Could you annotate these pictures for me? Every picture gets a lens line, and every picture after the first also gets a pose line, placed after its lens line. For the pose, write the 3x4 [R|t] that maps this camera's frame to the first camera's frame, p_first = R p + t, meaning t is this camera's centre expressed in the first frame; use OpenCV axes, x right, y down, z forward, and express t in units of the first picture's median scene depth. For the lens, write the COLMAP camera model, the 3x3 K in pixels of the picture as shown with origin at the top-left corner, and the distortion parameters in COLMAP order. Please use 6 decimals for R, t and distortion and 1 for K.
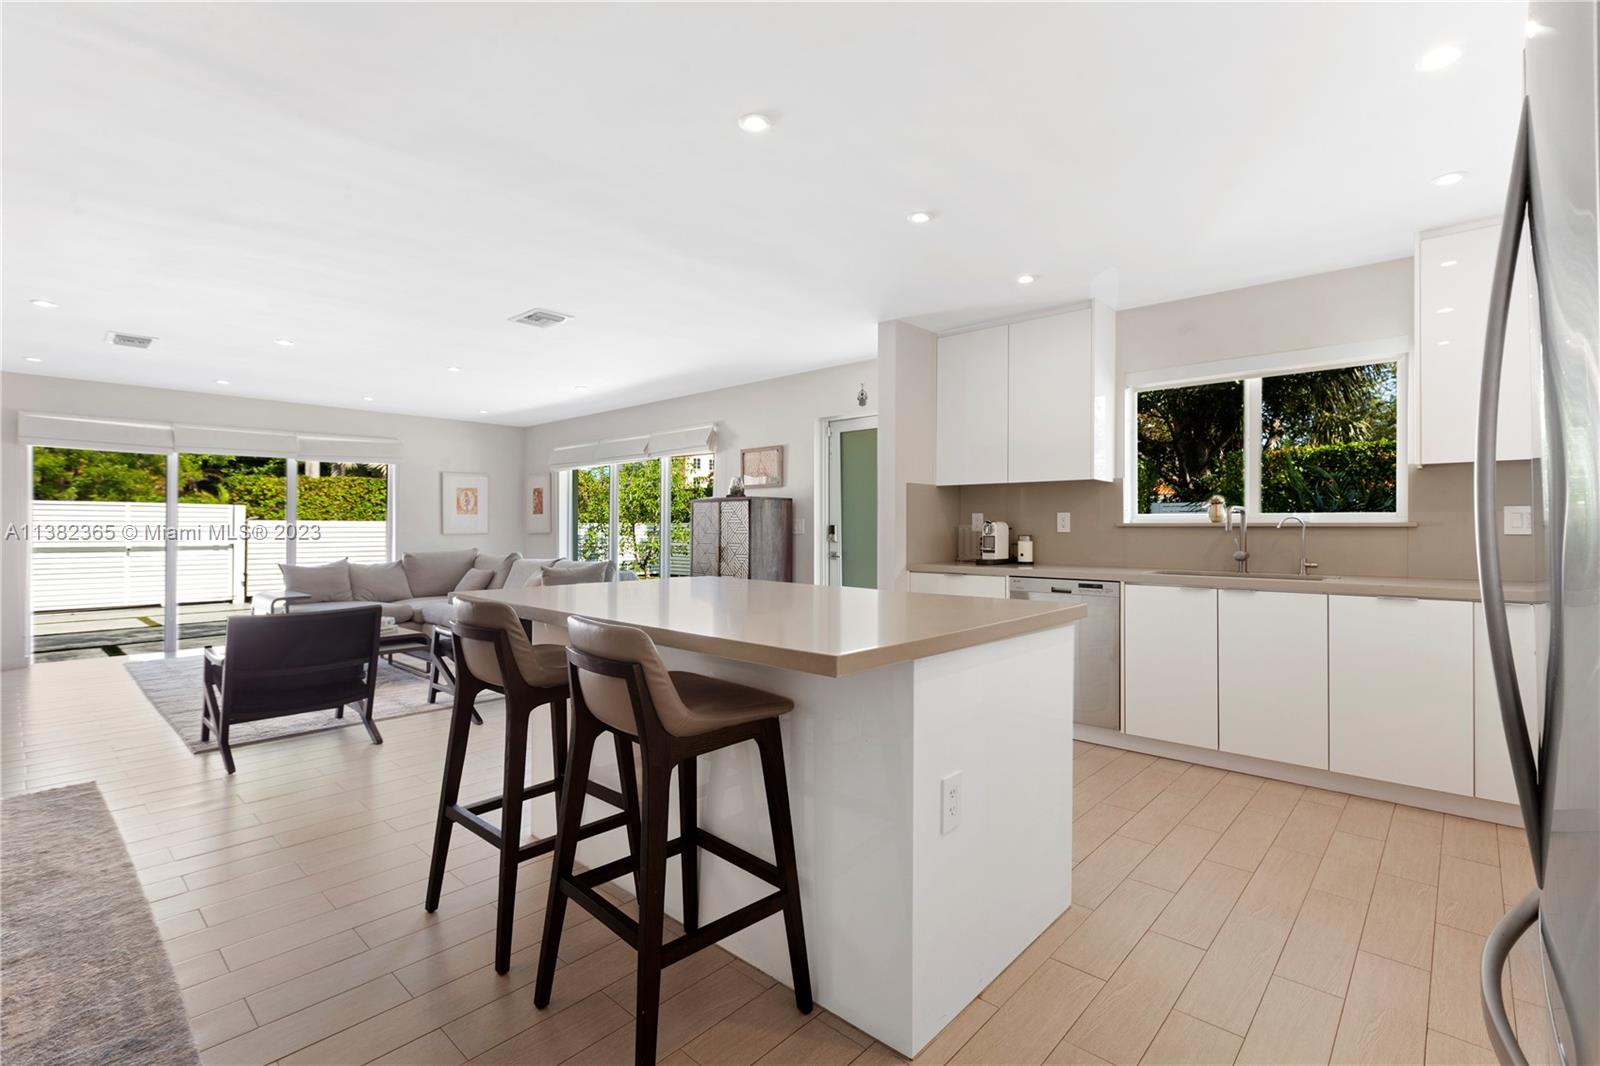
lens RADIAL K [[731.5, 0, 811.1], [0, 731.5, 525.1], [0, 0, 1]] dist [0.002571, 0.000043]
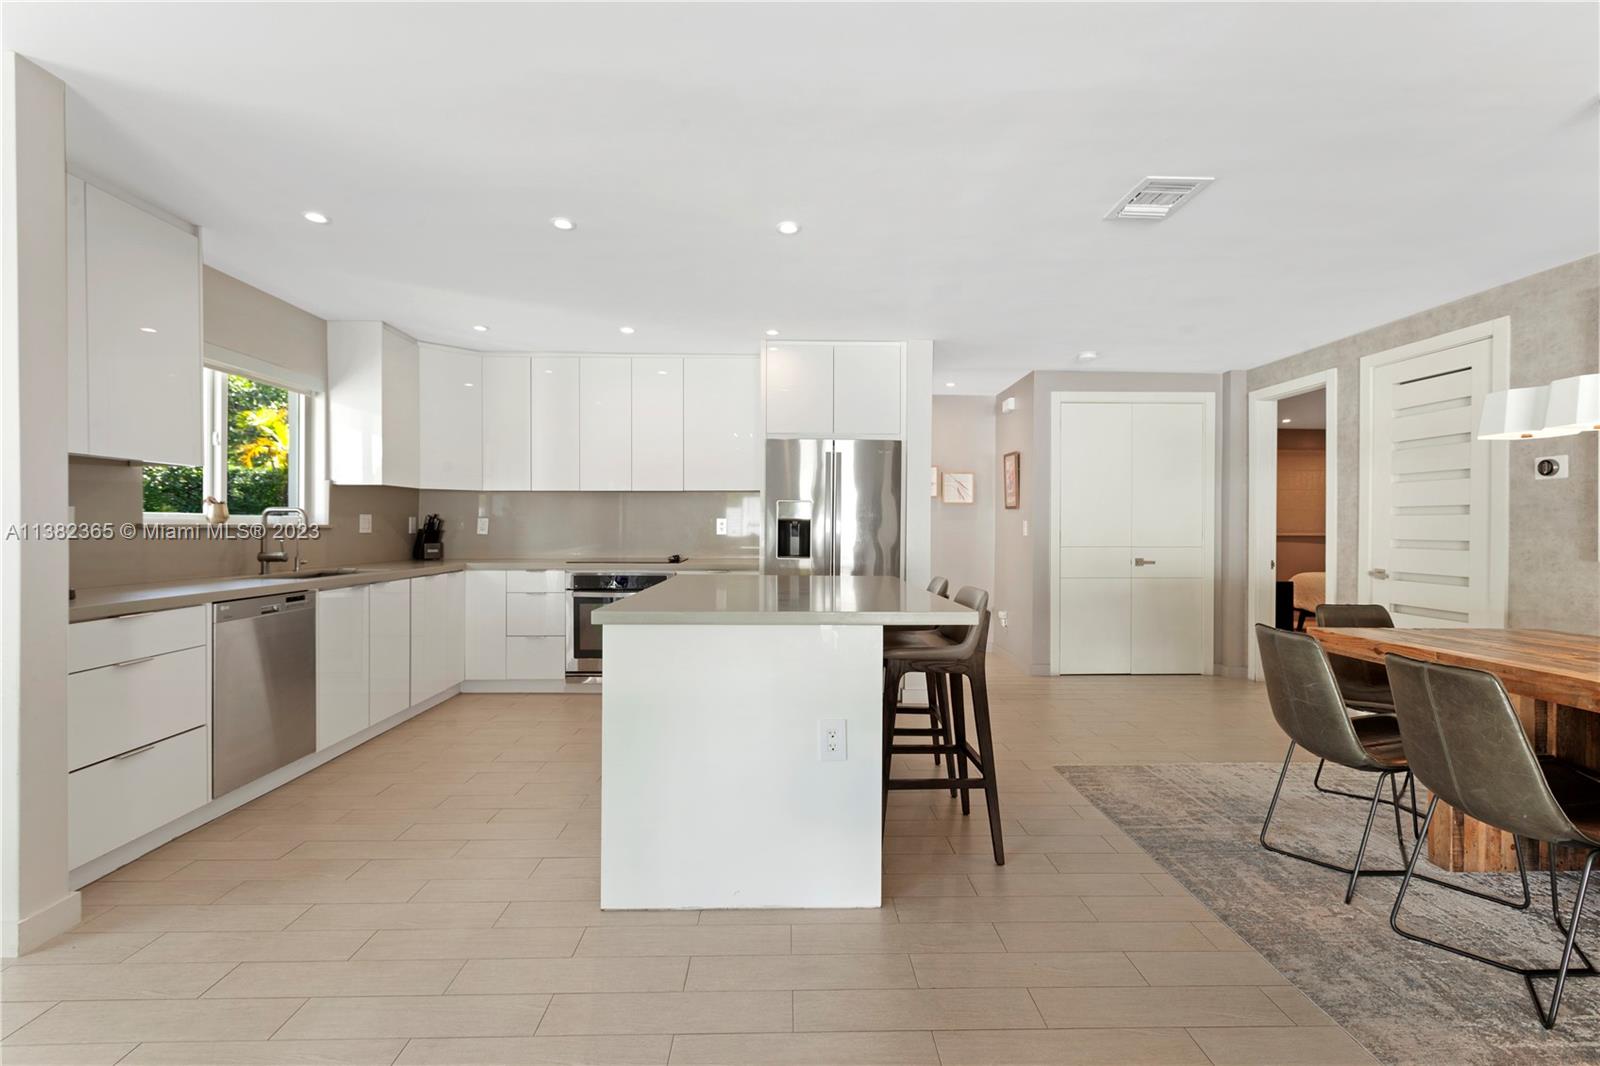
lens RADIAL K [[731.5, 0, 798.8], [0, 731.5, 525.7], [0, 0, 1]] dist [0.002571, 0.000043]
pose [[-0.690570, -0.005139, 0.723248, -0.407177], [-0.009318, 0.999955, -0.001792, -0.003857], [-0.723206, -0.007977, -0.690587, 0.733372]]
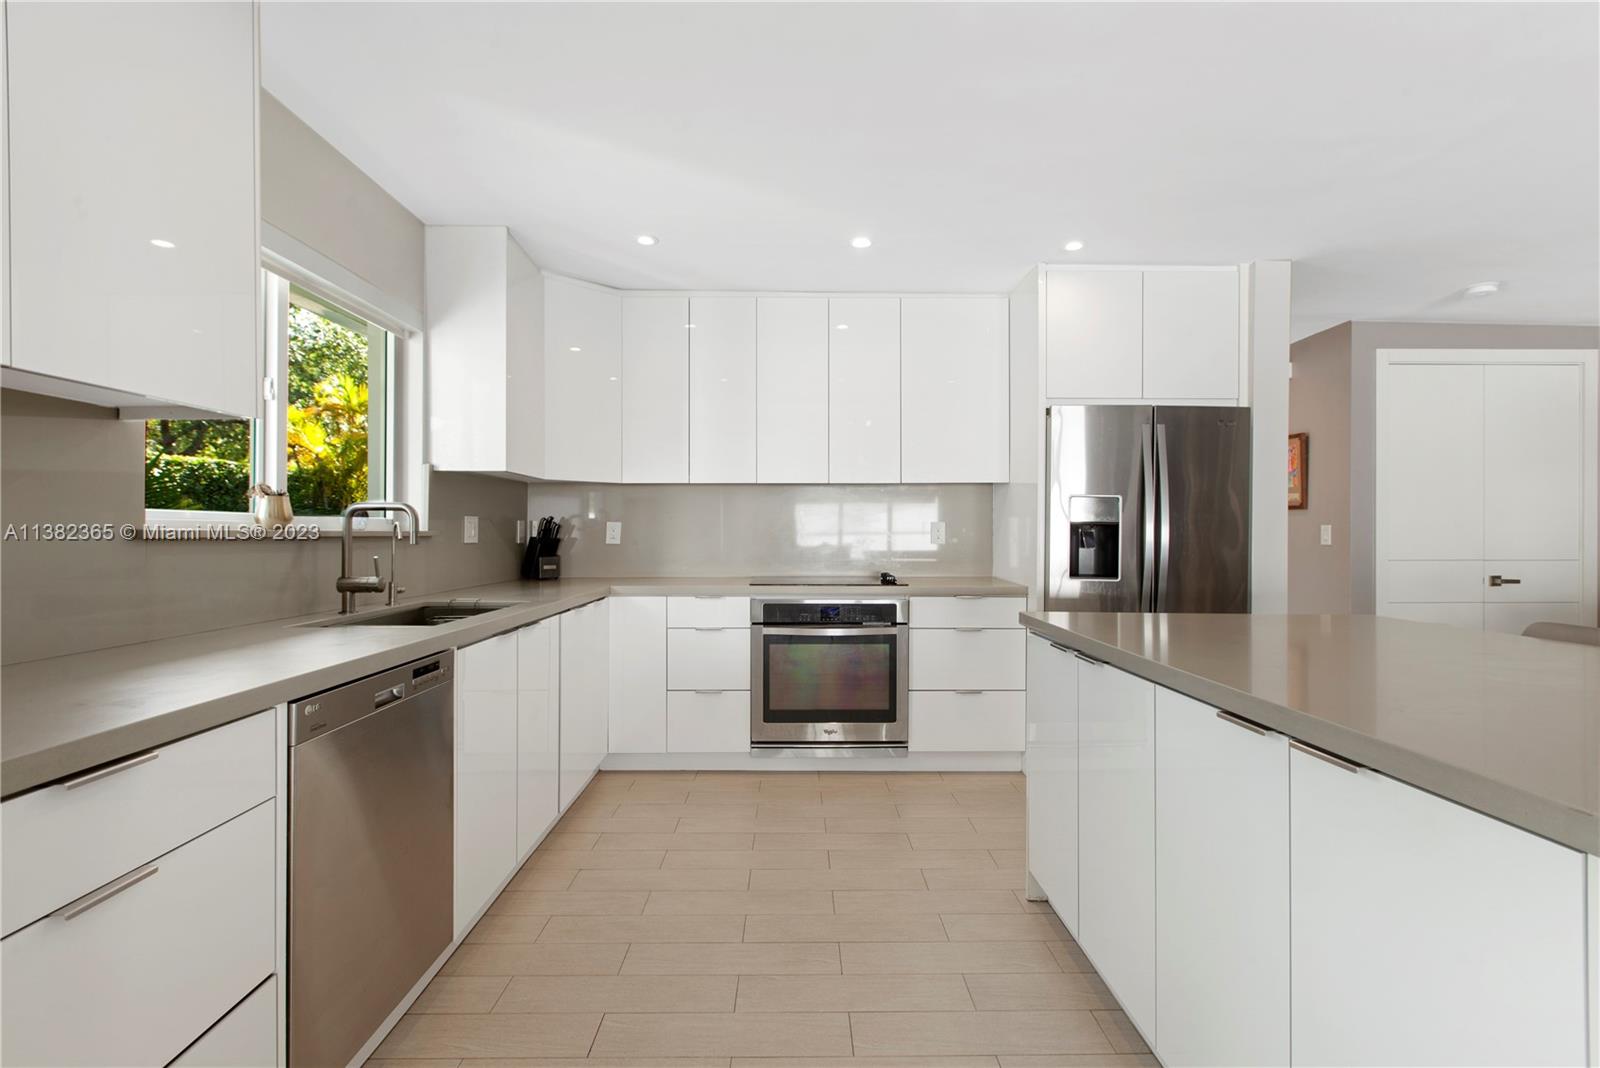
lens RADIAL K [[731.5, 0, 803.2], [0, 731.5, 532.2], [0, 0, 1]] dist [0.002571, 0.000043]
pose [[-0.682421, -0.005485, 0.730939, -0.073441], [-0.008413, 0.999965, -0.000351, -0.003073], [-0.730911, -0.006388, -0.682443, 0.717509]]
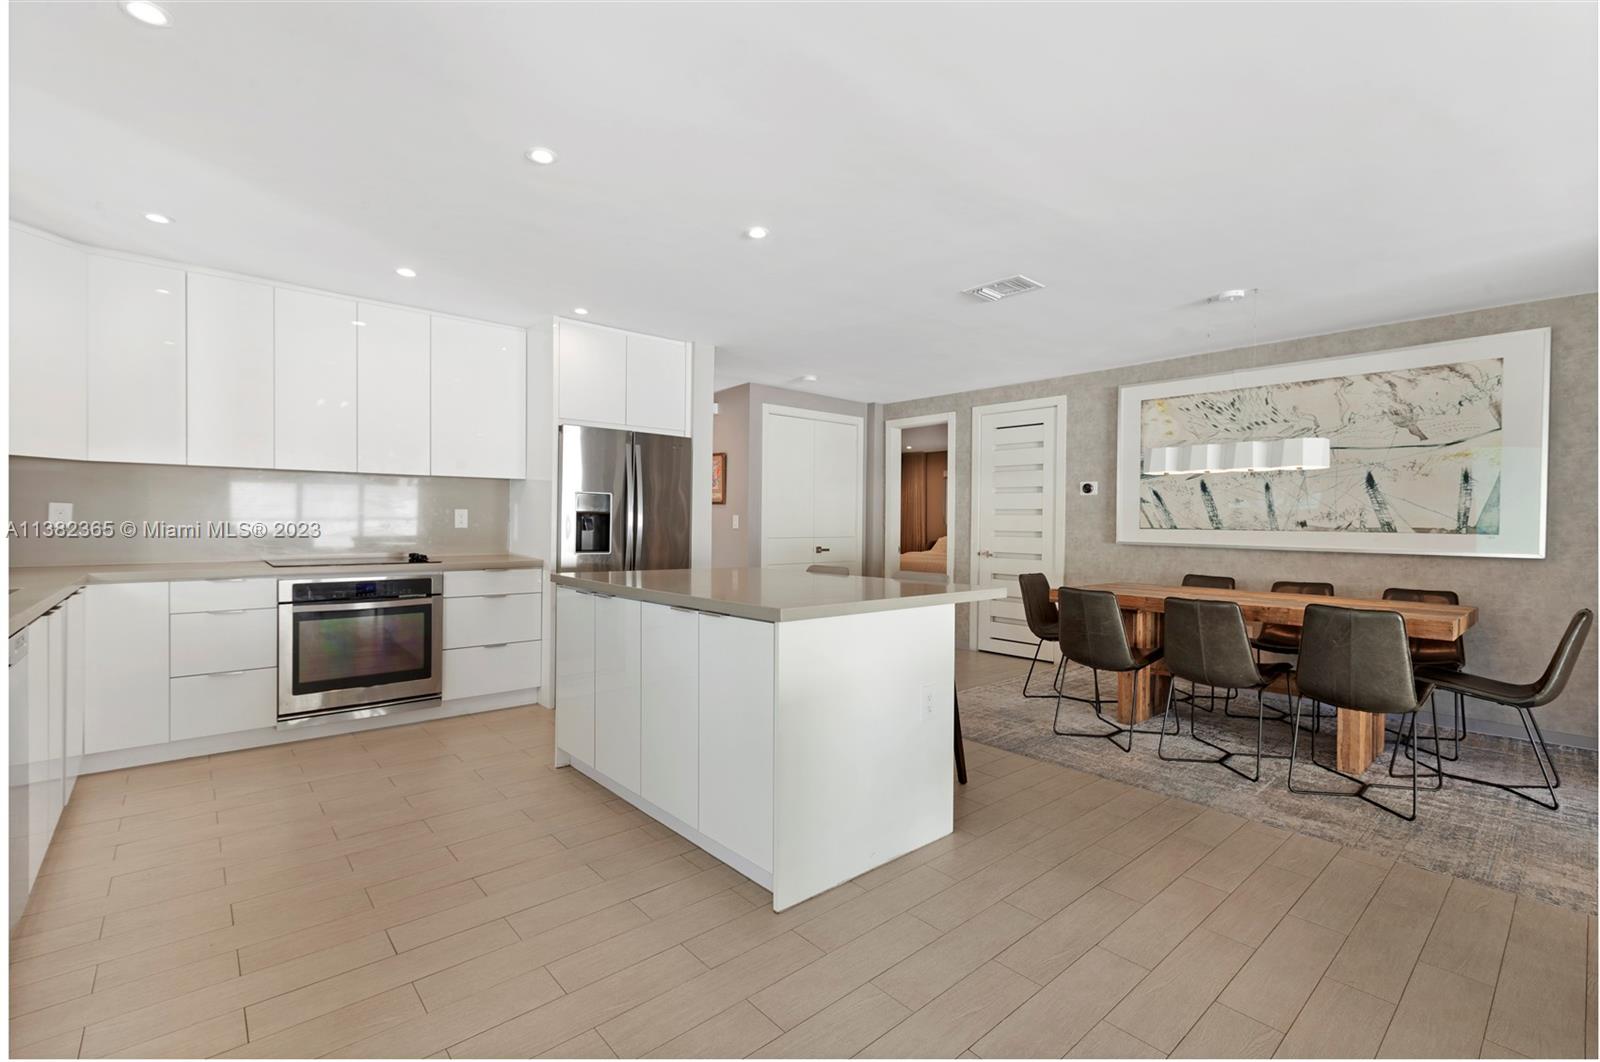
lens RADIAL K [[711.4, 0, 814.8], [0, 711.4, 524.5], [0, 0, 1]] dist [0.001623, 0.000751]
pose [[-0.994492, -0.013851, 0.103890, -0.127319], [-0.013979, 0.999902, -0.000502, -0.002039], [-0.103873, -0.001952, -0.994589, 0.895765]]
